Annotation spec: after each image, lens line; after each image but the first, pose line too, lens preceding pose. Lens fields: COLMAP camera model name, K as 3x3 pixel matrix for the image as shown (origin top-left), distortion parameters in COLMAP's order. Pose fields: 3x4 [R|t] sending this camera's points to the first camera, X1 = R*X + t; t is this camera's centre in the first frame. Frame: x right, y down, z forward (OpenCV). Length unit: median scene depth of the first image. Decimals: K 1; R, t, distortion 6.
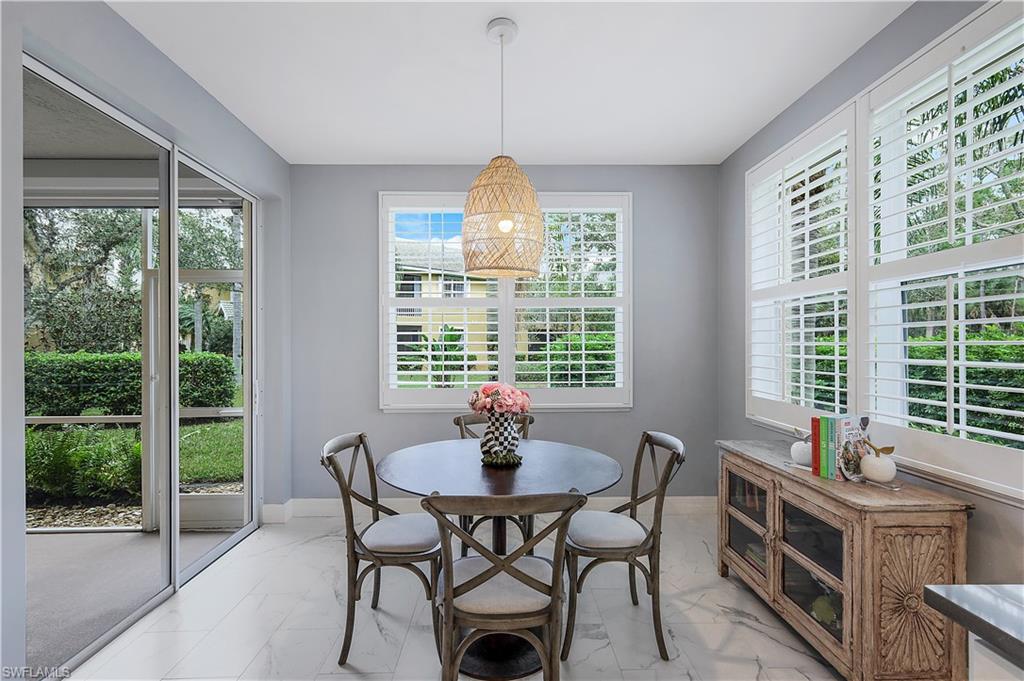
lens RADIAL K [[451.4, 0, 508.9], [0, 451.4, 343.4], [0, 0, 1]] dist [0.000281, 0.000884]
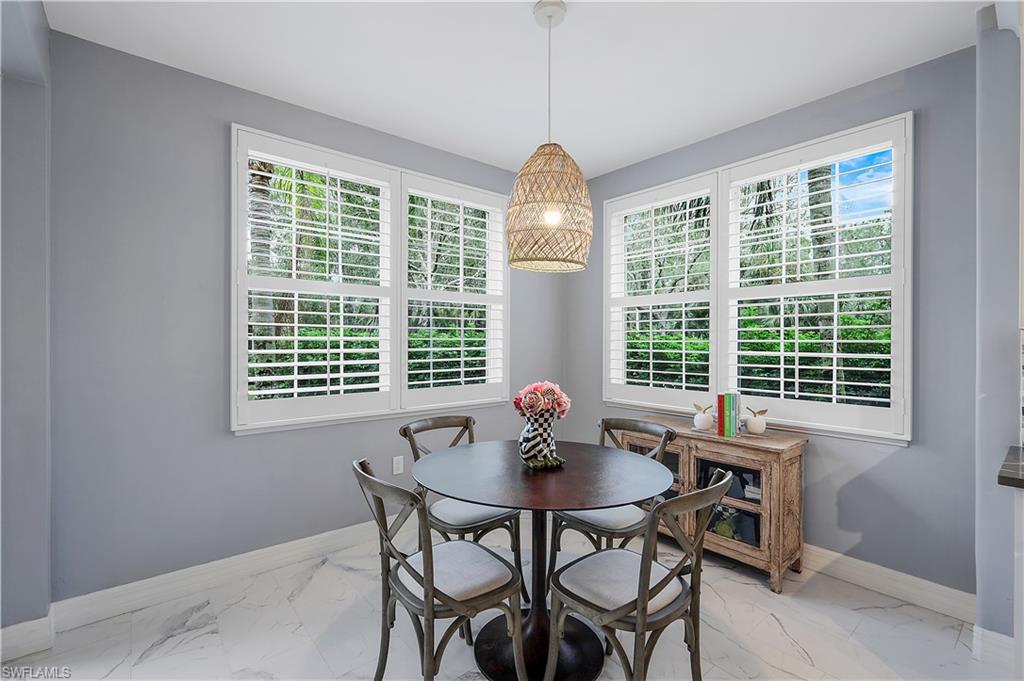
lens RADIAL K [[451.4, 0, 505.8], [0, 451.4, 341.4], [0, 0, 1]] dist [0.000281, 0.000884]
pose [[0.782028, 0.003157, 0.623235, -0.678061], [-0.005601, 0.999982, 0.001962, 0.001098], [-0.623218, -0.005025, 0.782032, 0.310721]]
